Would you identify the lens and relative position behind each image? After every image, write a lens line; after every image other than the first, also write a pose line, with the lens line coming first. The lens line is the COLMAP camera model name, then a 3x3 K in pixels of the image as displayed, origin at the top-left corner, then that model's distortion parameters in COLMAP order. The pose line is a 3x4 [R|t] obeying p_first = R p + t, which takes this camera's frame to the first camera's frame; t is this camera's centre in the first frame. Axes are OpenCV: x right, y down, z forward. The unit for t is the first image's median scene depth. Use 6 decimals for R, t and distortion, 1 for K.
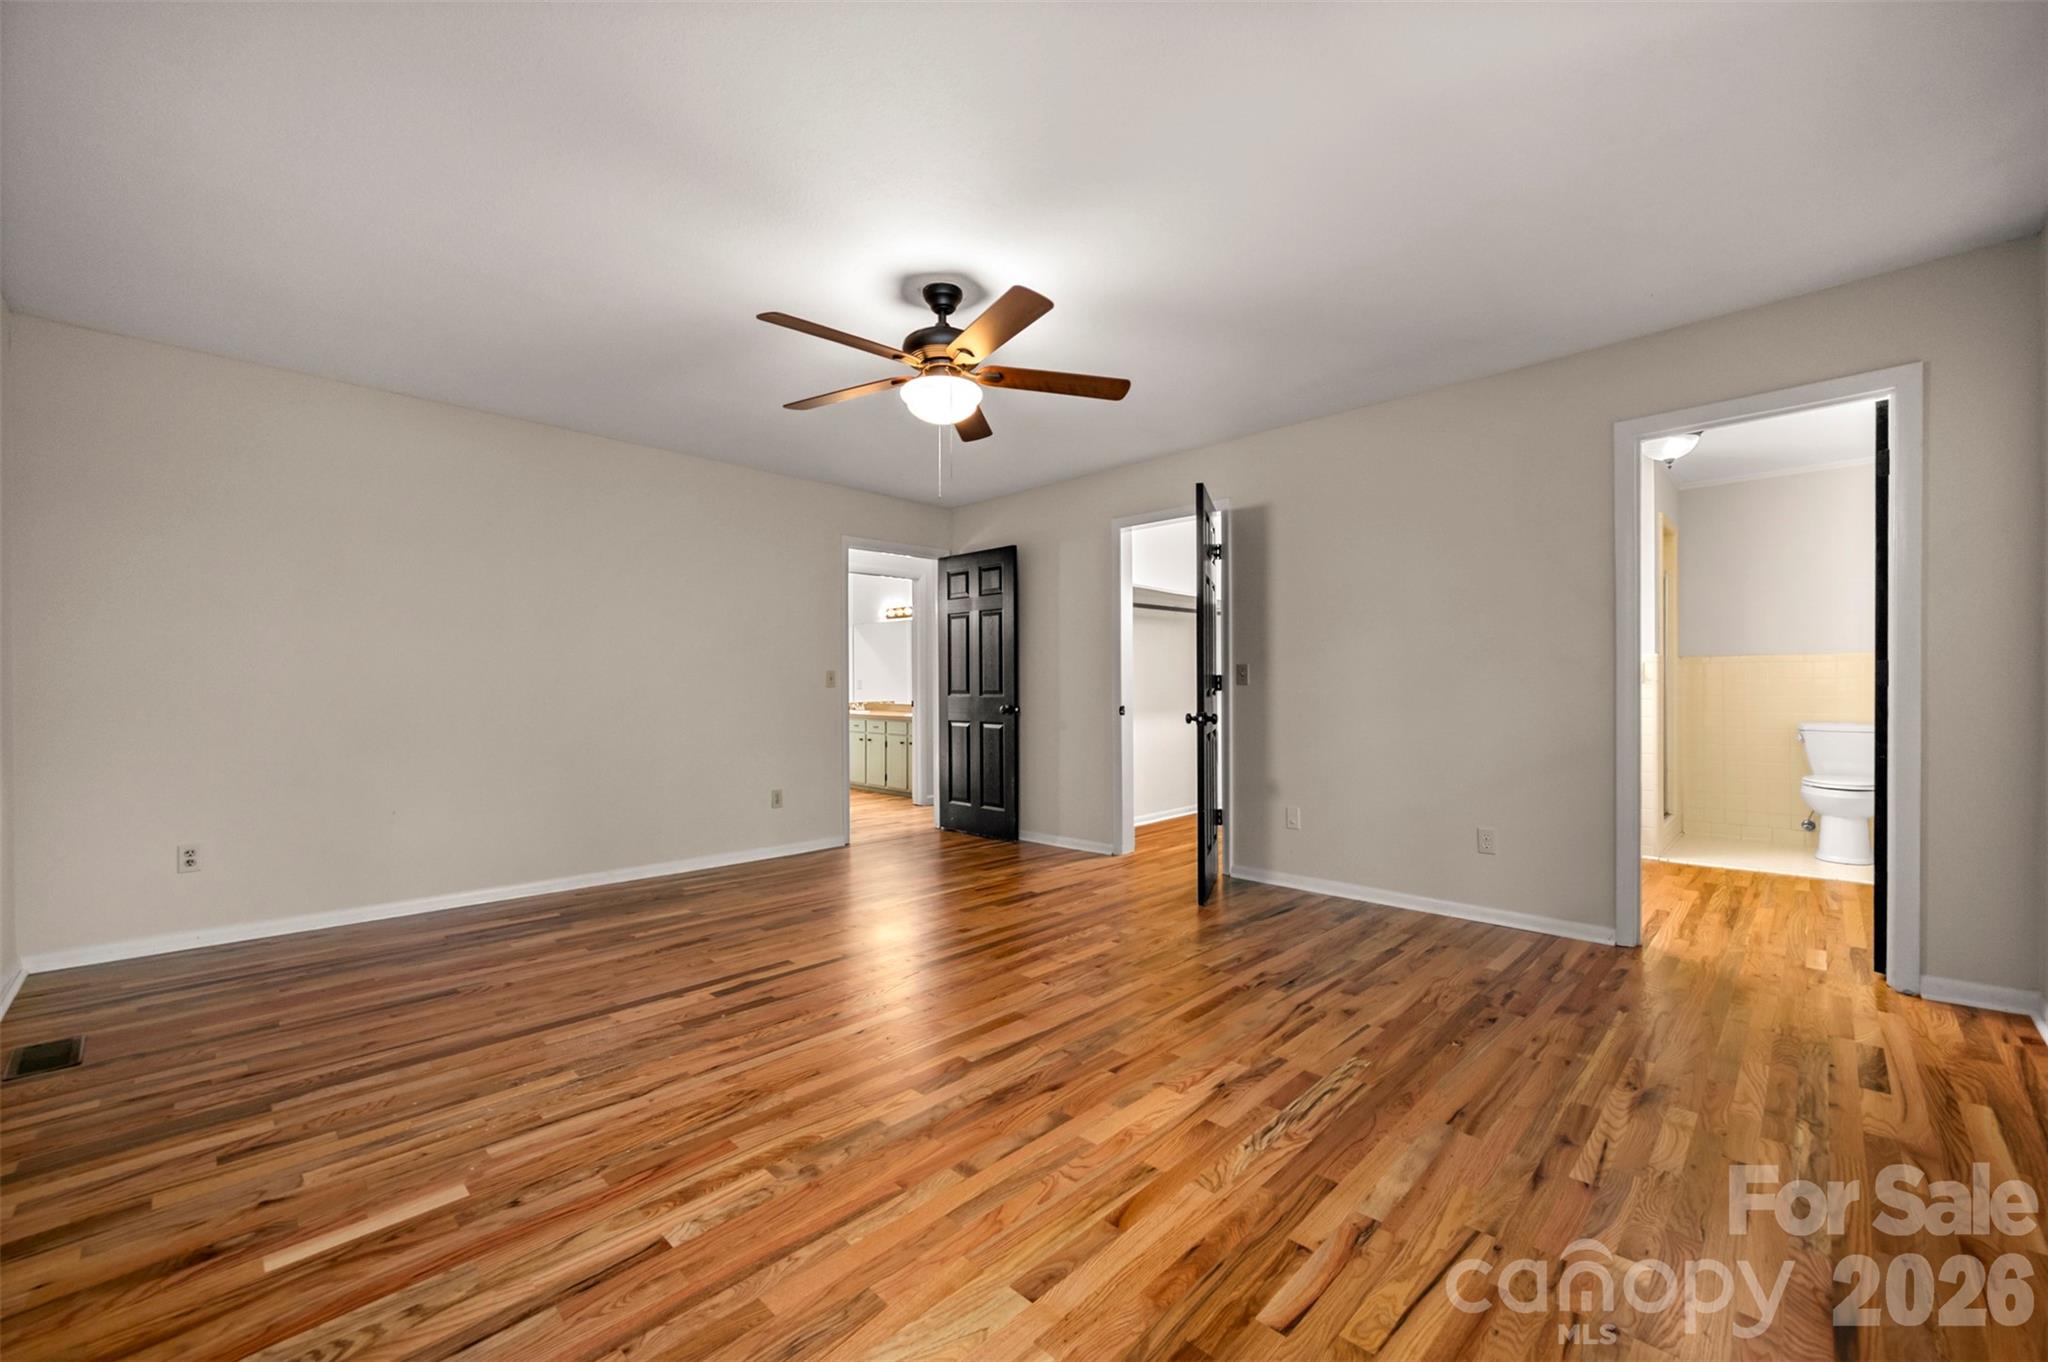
lens RADIAL K [[817.3, 0, 1025.2], [0, 817.3, 684.6], [0, 0, 1]] dist [-0.002103, 0.000370]
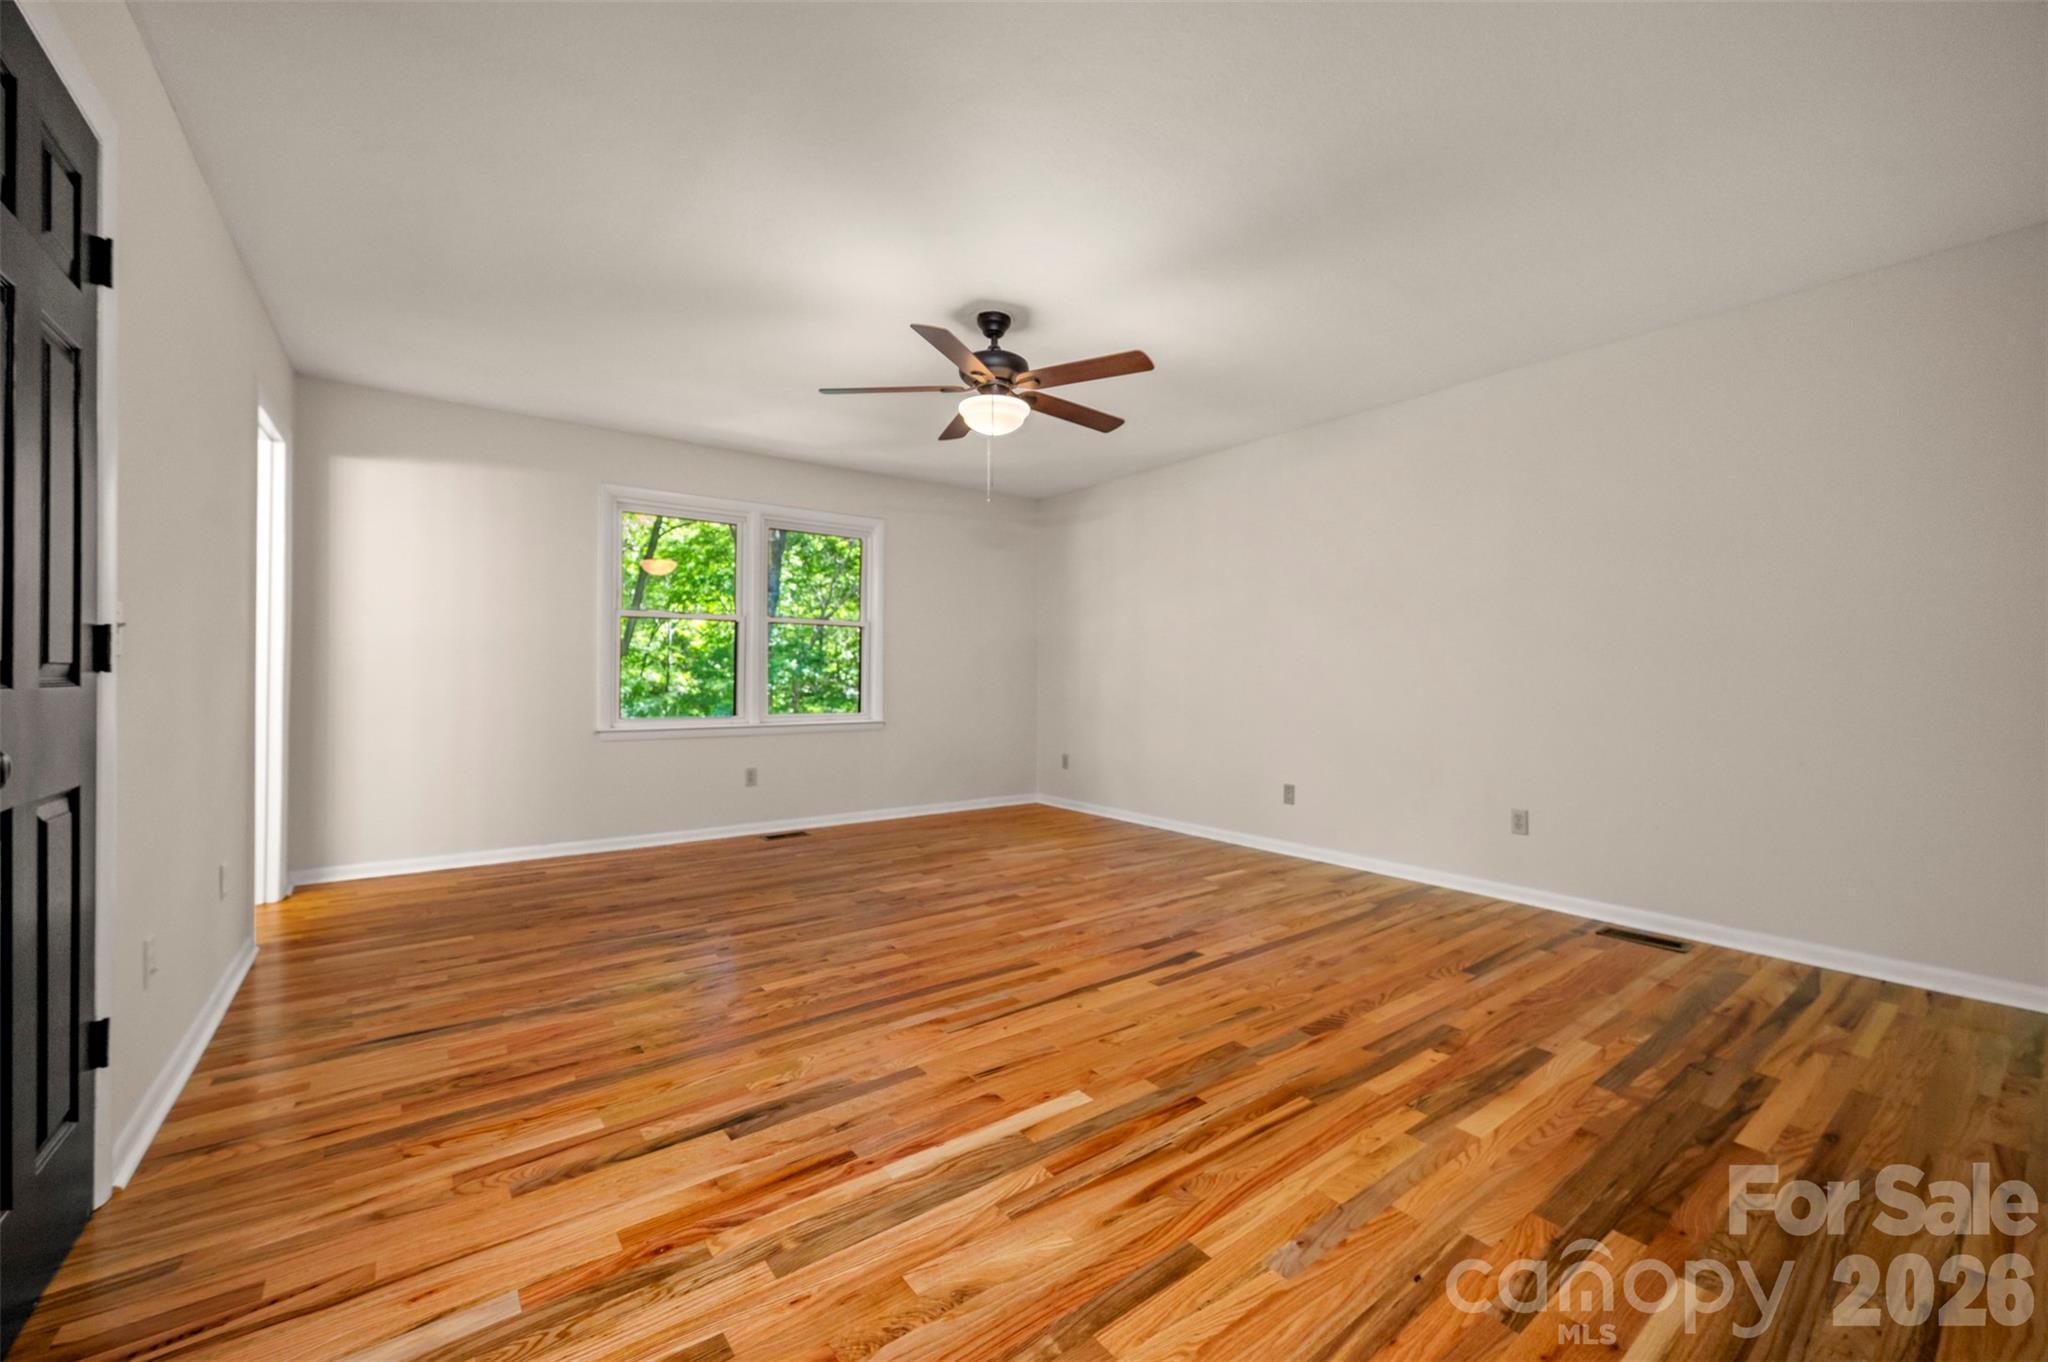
lens RADIAL K [[817.3, 0, 1024.6], [0, 817.3, 682.0], [0, 0, 1]] dist [-0.002103, 0.000370]
pose [[-0.988116, -0.003037, 0.153679, -0.391686], [-0.002489, 0.999990, 0.003758, 0.021531], [-0.153689, 0.003331, -0.988114, 2.587882]]
